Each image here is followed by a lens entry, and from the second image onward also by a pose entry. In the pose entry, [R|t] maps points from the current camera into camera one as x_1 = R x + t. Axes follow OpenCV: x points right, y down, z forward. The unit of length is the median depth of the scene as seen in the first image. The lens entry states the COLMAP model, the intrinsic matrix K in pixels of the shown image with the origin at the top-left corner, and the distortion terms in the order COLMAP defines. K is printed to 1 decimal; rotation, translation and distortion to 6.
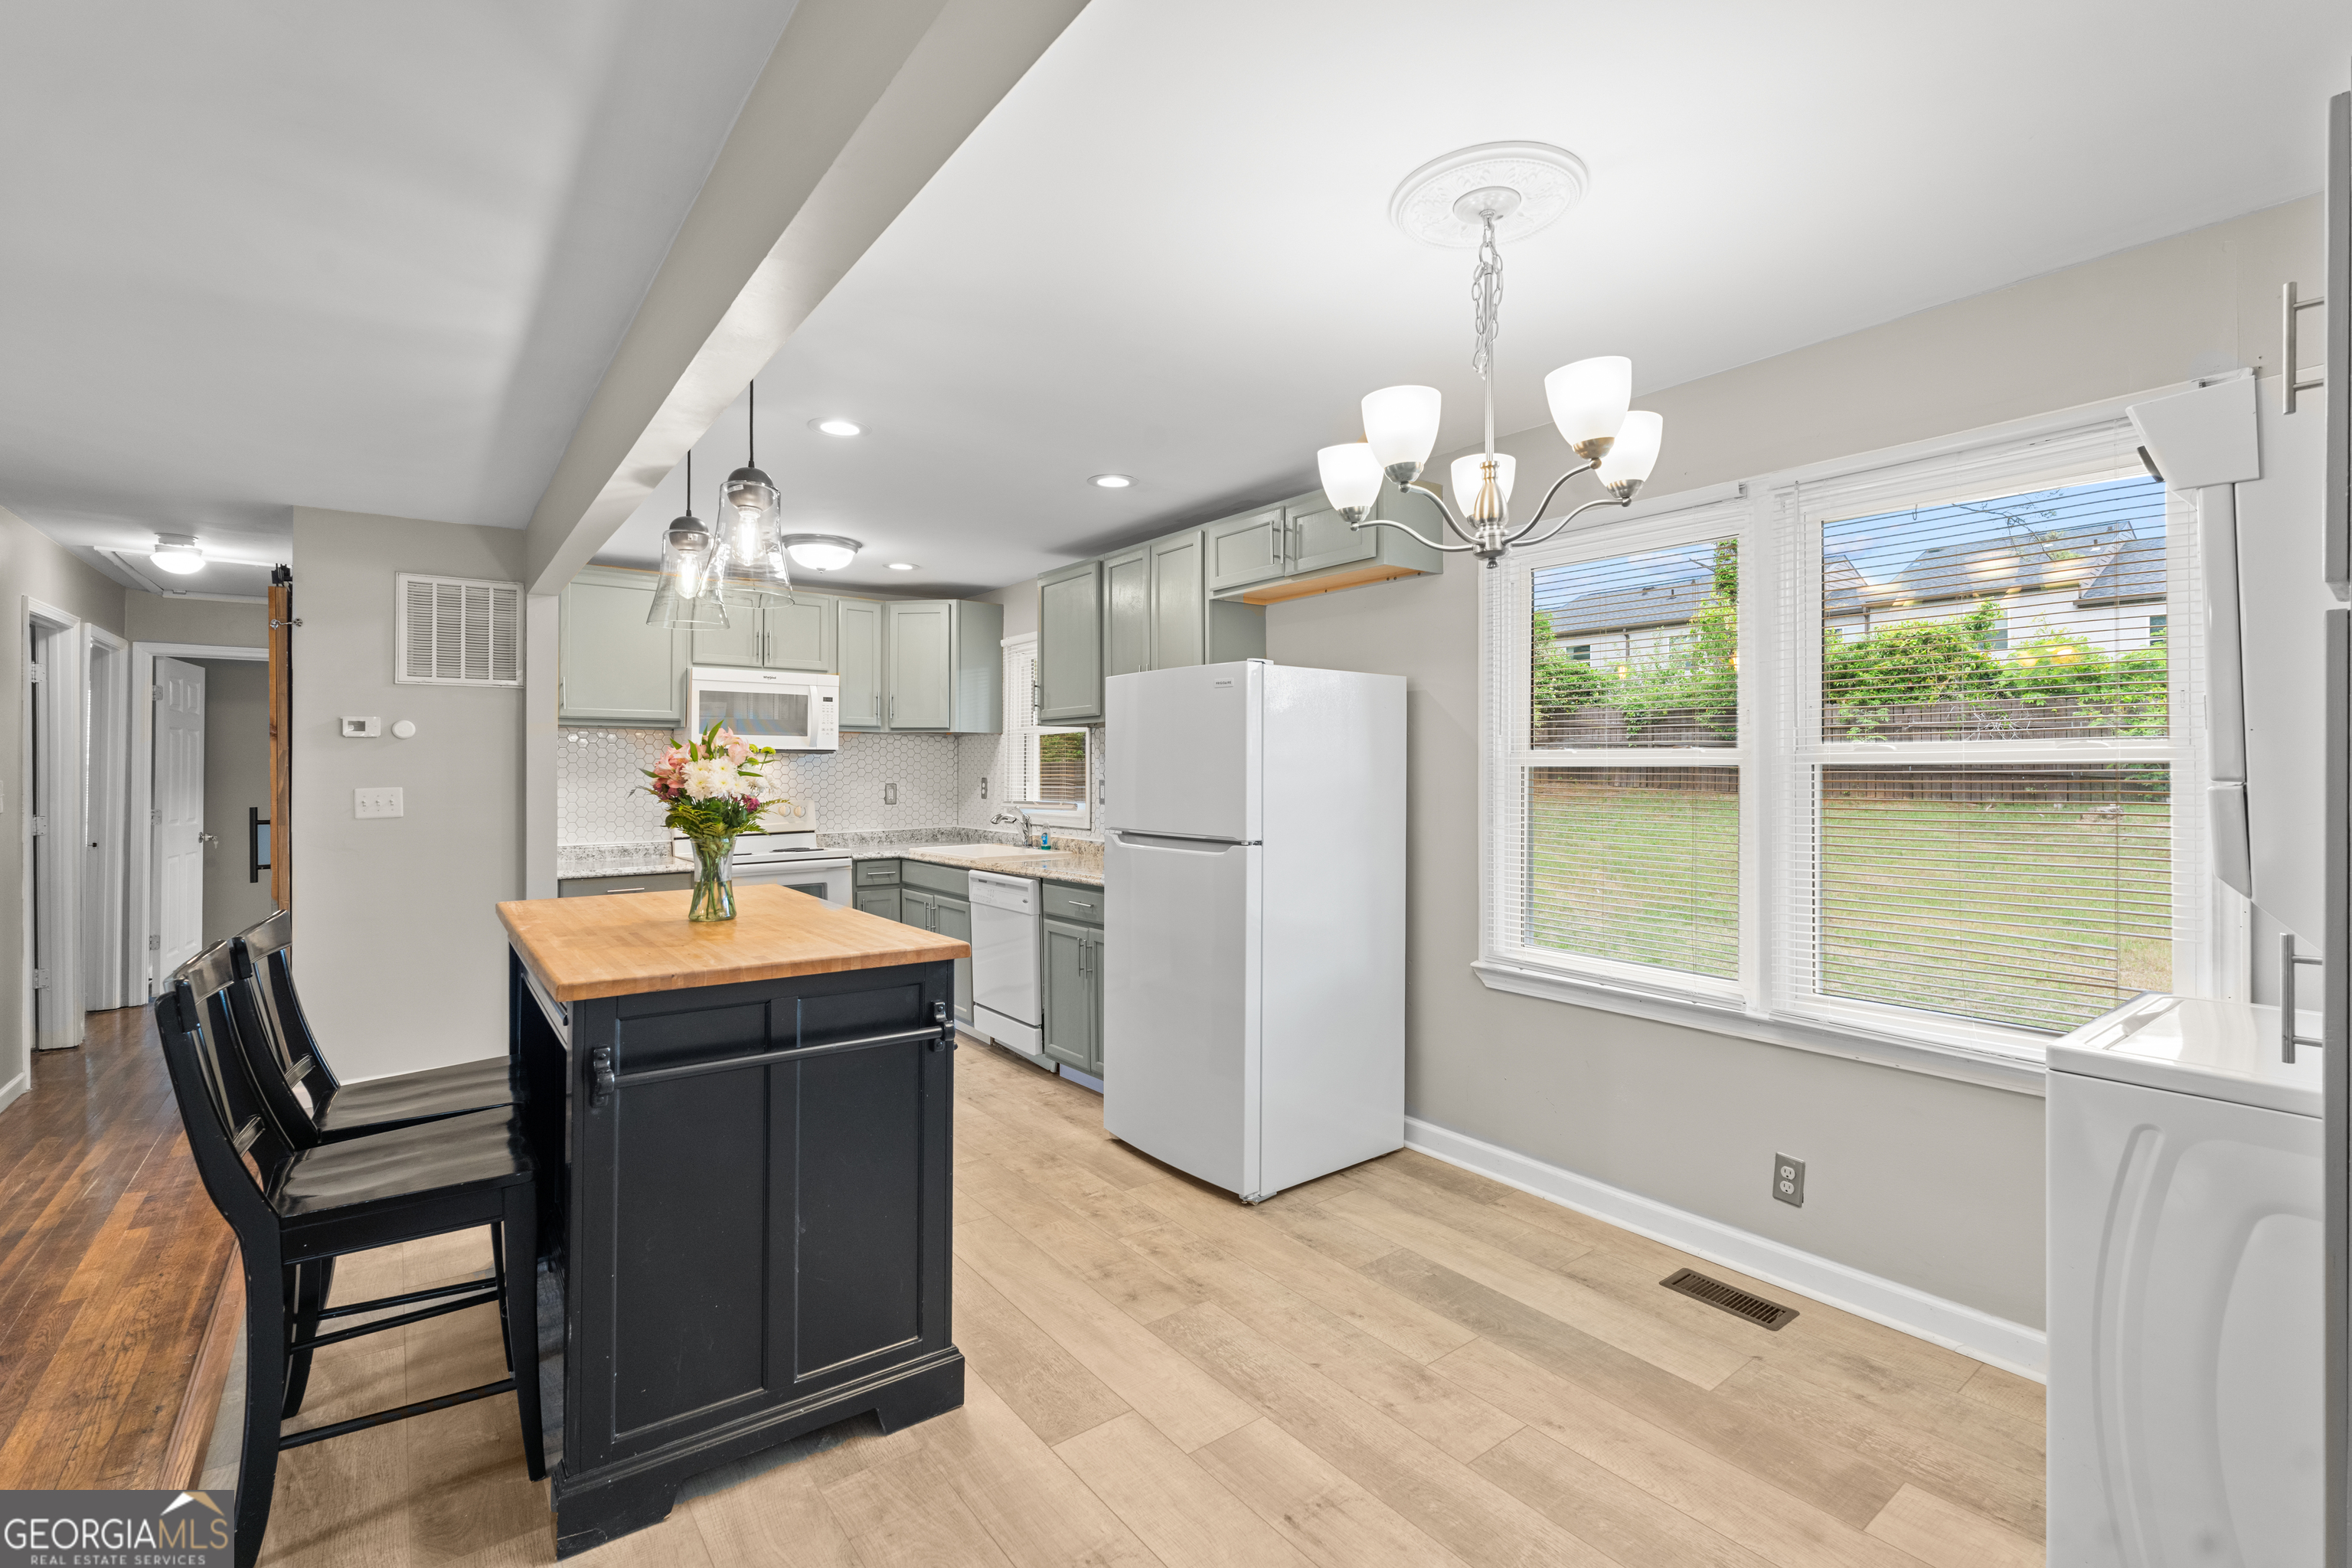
lens RADIAL K [[1036.3, 0, 1184.6], [0, 1036.3, 763.1], [0, 0, 1]] dist [-0.005654, 0.000326]
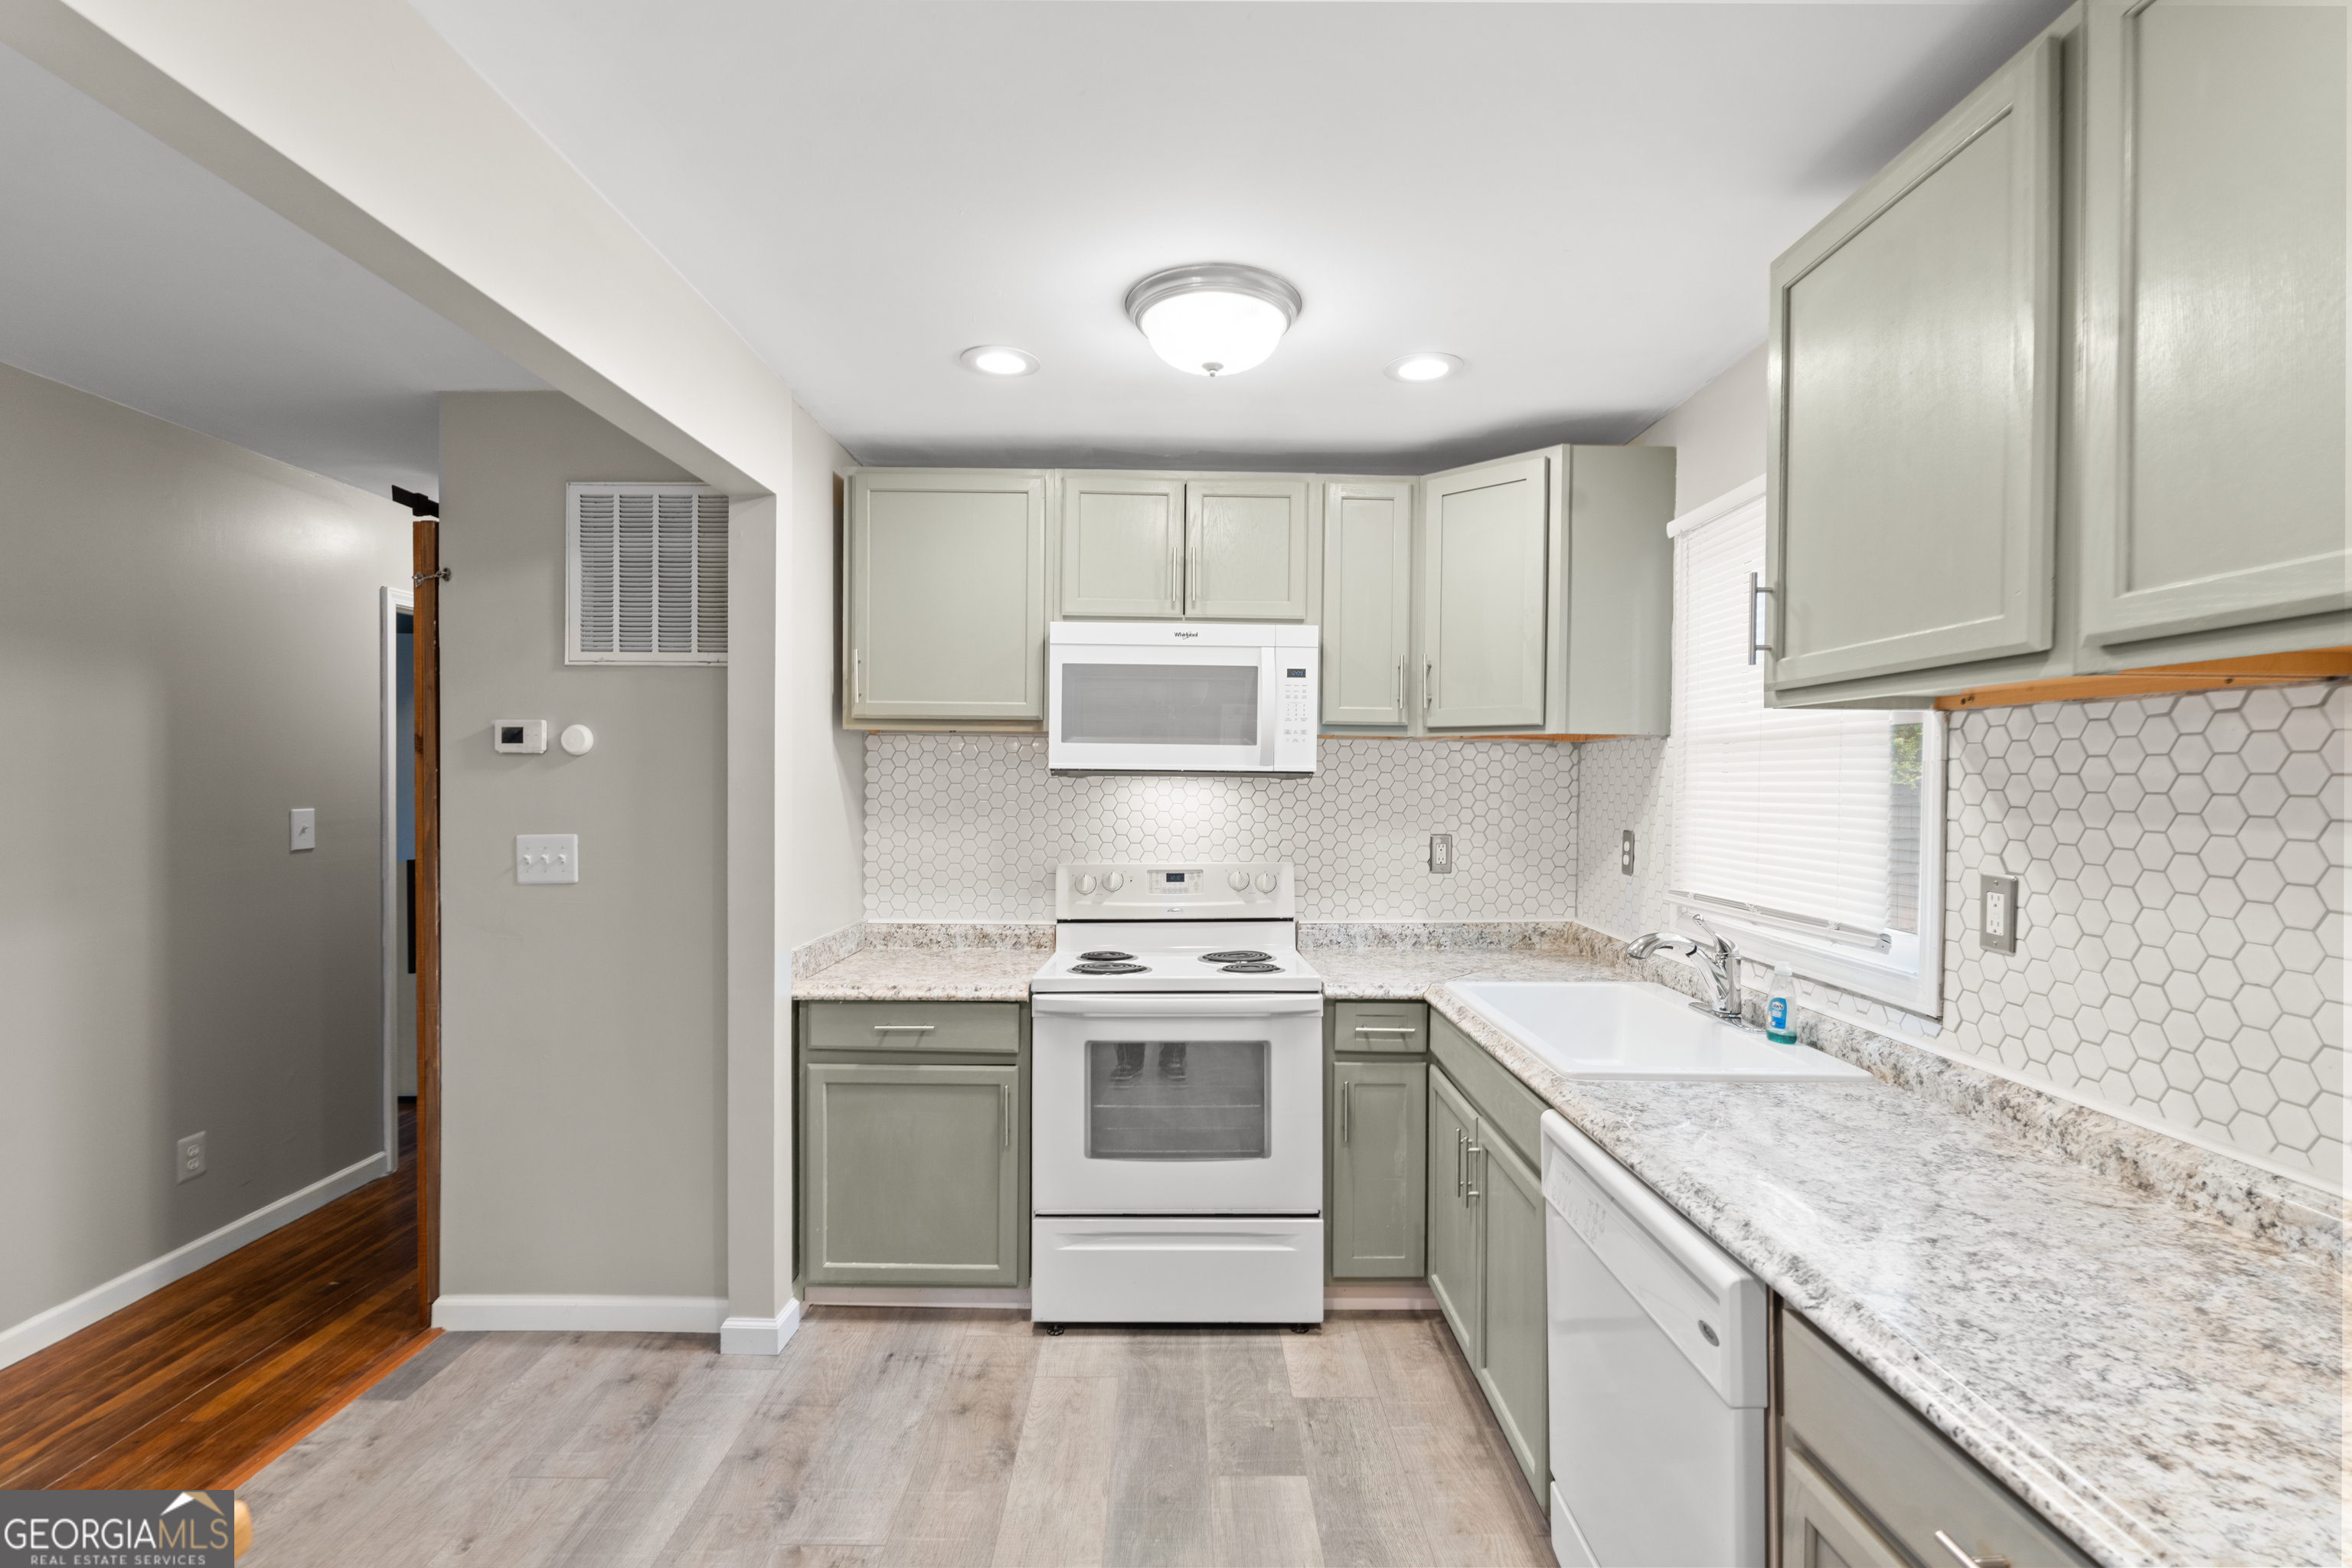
lens RADIAL K [[1036.3, 0, 1172.7], [0, 1036.3, 788.4], [0, 0, 1]] dist [-0.005654, 0.000326]
pose [[0.795417, 0.015789, -0.605856, -0.083923], [-0.006221, 0.999821, 0.017889, -0.013561], [0.606030, -0.010461, 0.795373, 0.570221]]
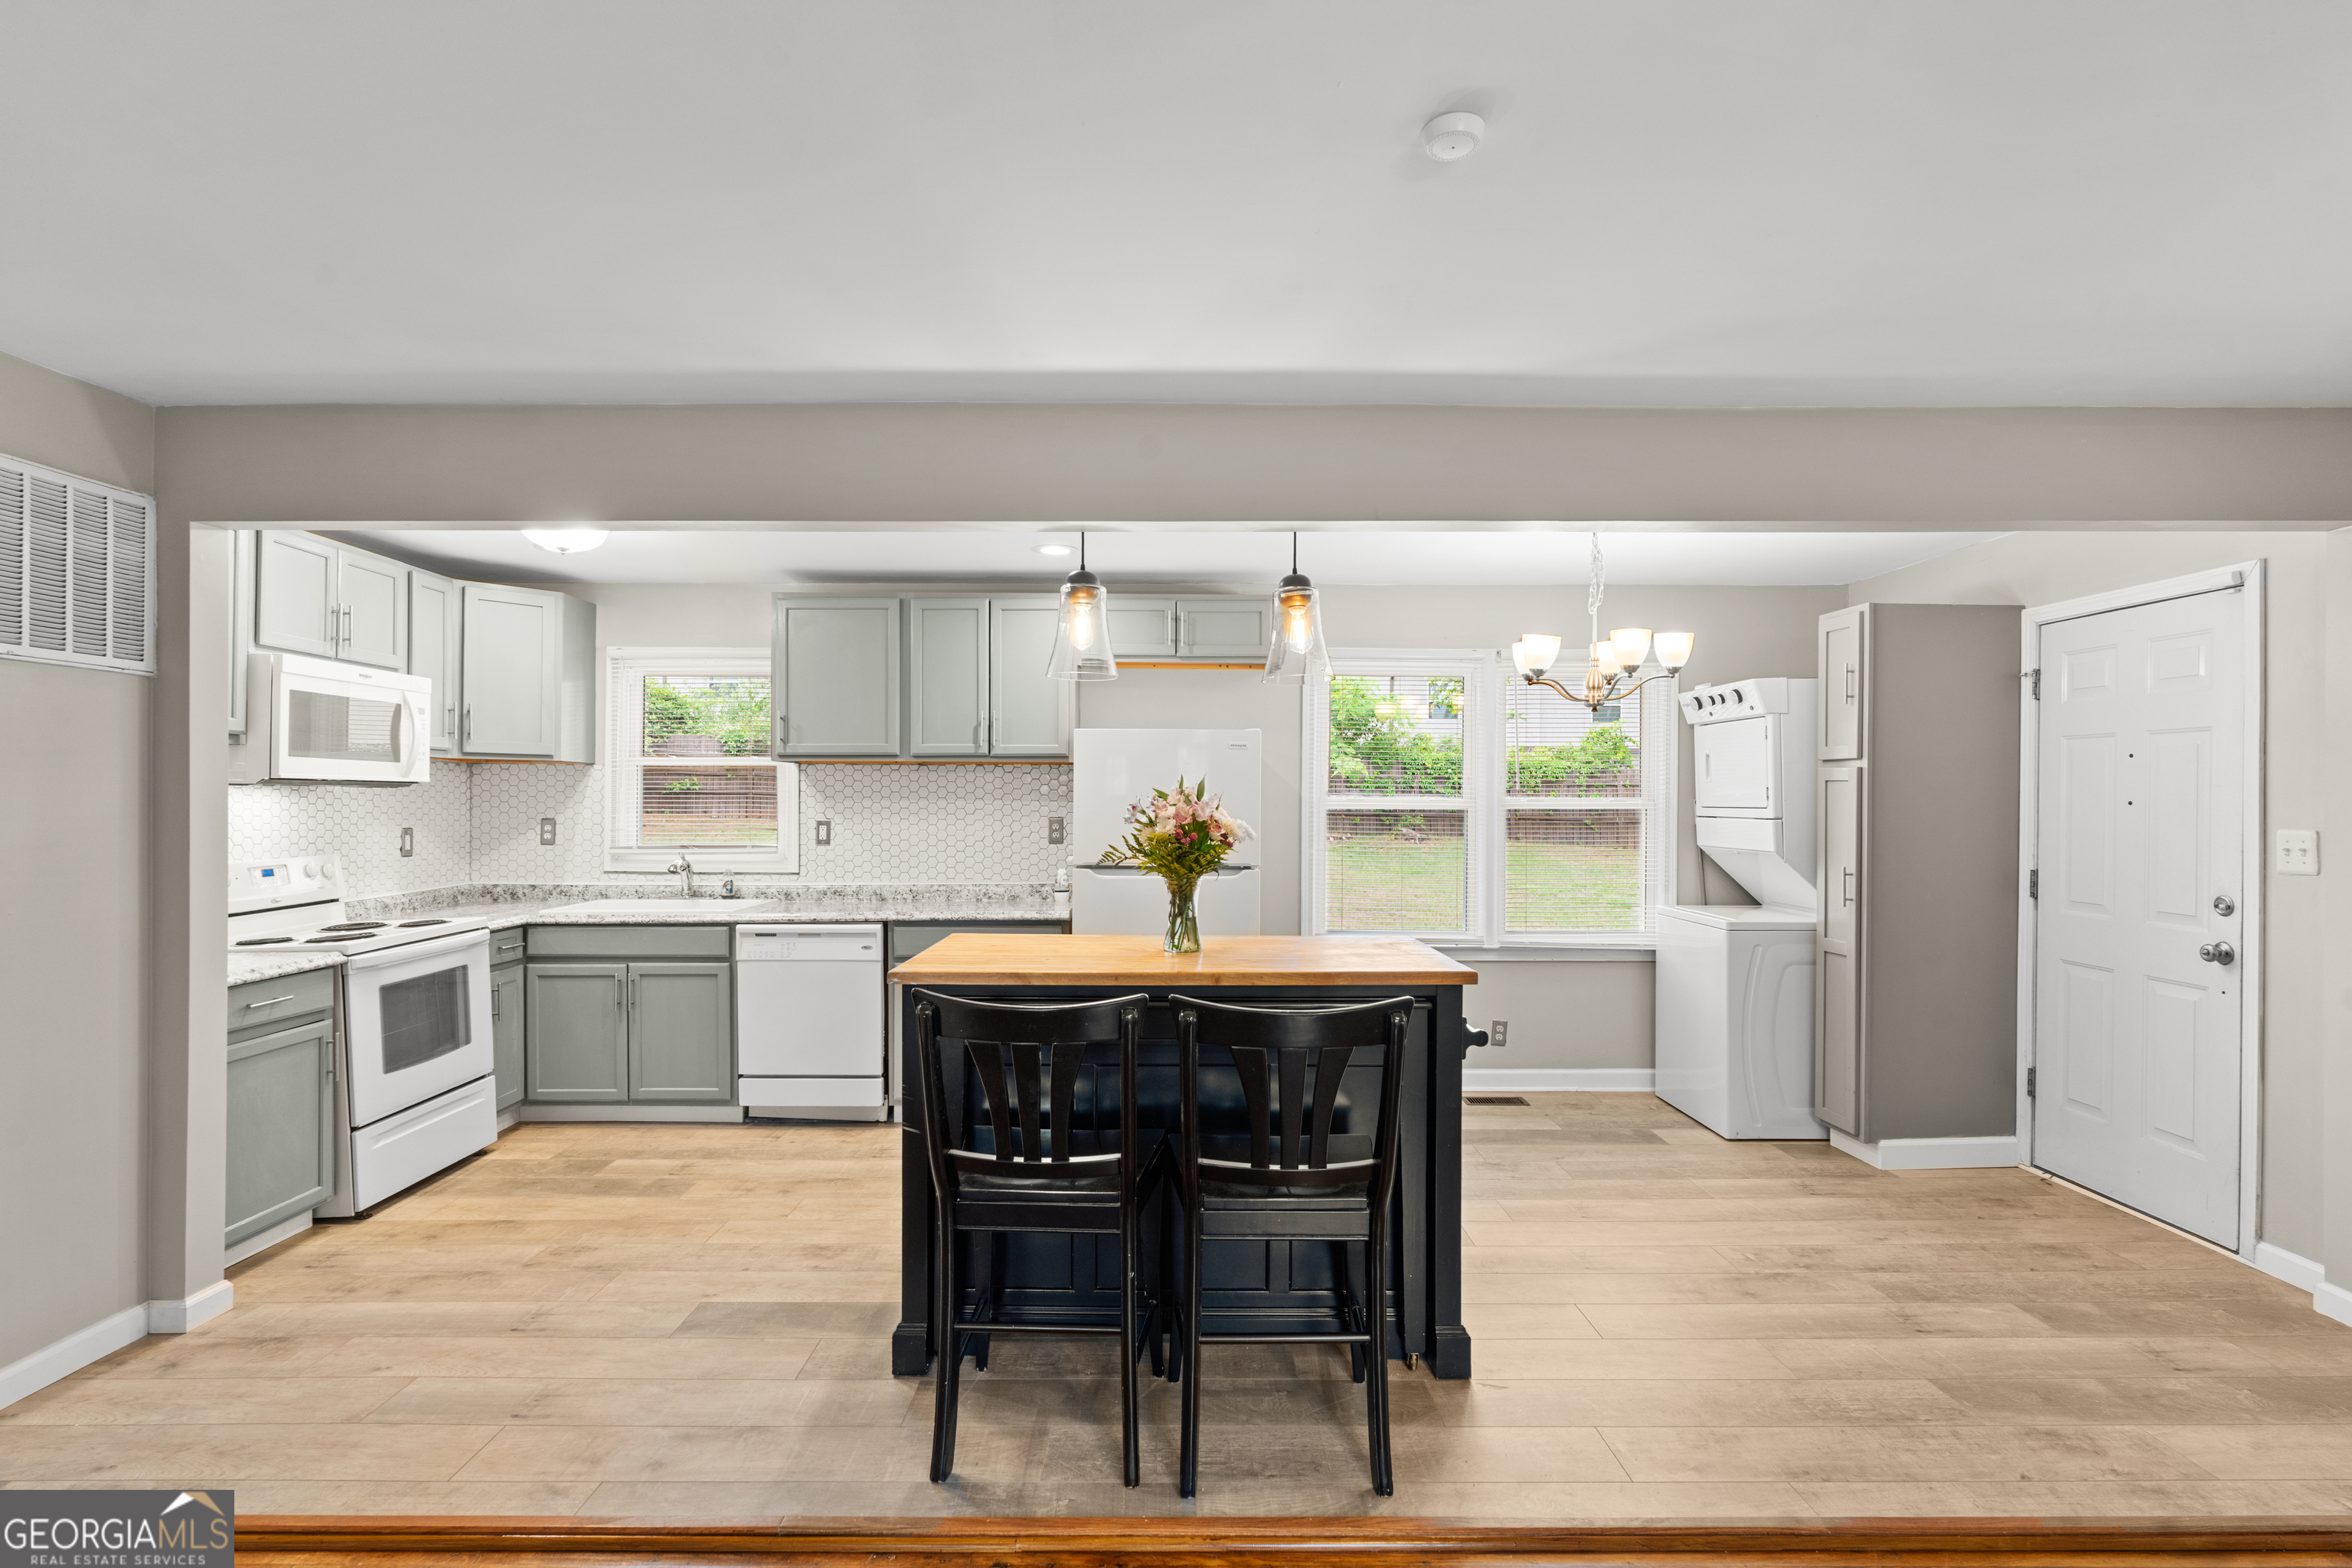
lens RADIAL K [[1100.5, 0, 1171.2], [0, 1100.5, 796.1], [0, 0, 1]] dist [-0.004257, 0.001164]
pose [[0.606697, 0.005118, 0.794916, -0.650323], [-0.008520, 0.999964, 0.000064, -0.007661], [-0.794887, -0.006812, 0.606719, 0.133208]]
